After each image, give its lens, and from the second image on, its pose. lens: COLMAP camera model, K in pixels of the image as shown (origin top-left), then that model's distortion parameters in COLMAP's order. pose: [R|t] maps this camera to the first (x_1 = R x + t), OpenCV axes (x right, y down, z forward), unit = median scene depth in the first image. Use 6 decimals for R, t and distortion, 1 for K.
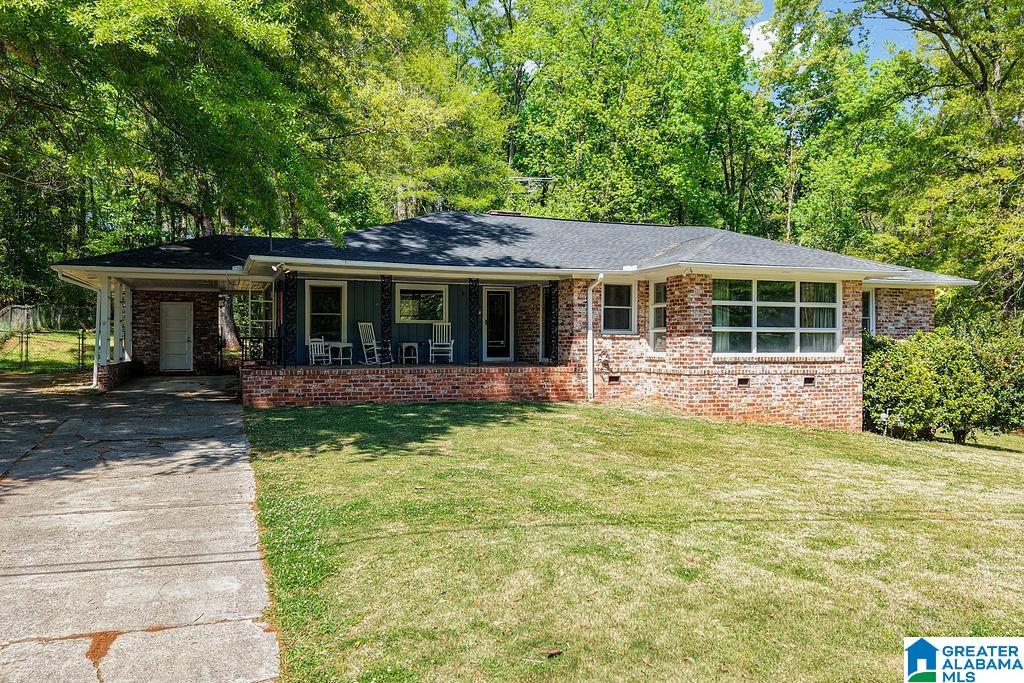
lens RADIAL K [[818.8, 0, 506.9], [0, 818.8, 339.4], [0, 0, 1]] dist [0.057550, -0.083171]
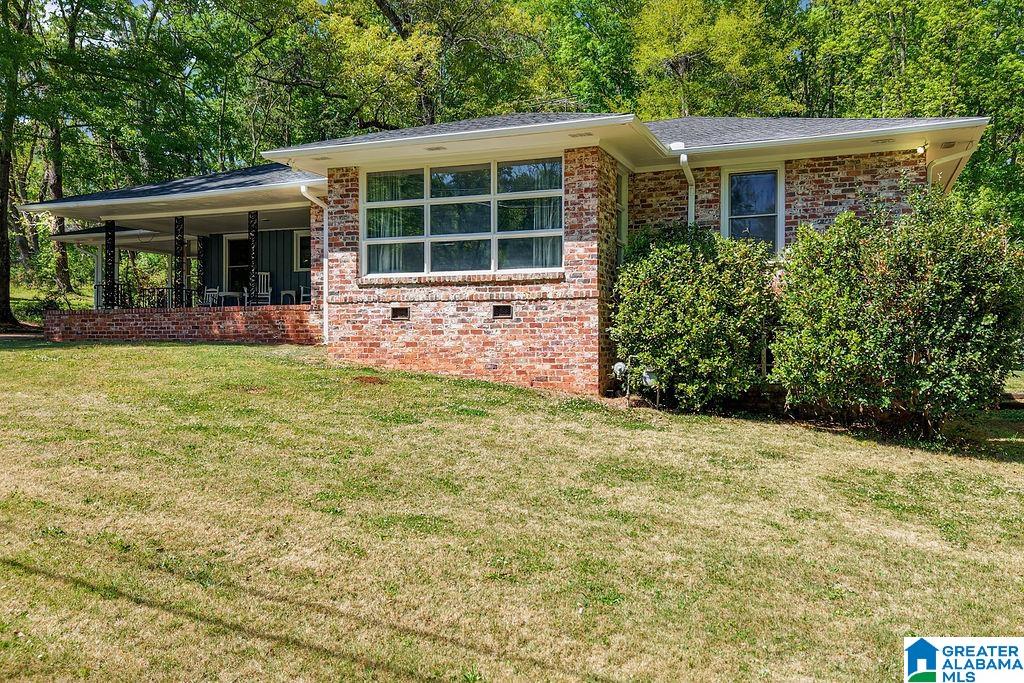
lens RADIAL K [[818.8, 0, 514.8], [0, 818.8, 349.3], [0, 0, 1]] dist [0.057550, -0.083171]
pose [[0.752486, 0.000687, -0.658608, 0.803684], [0.003658, 0.999980, 0.005222, 0.077648], [0.658598, -0.006338, 0.752468, 0.511742]]
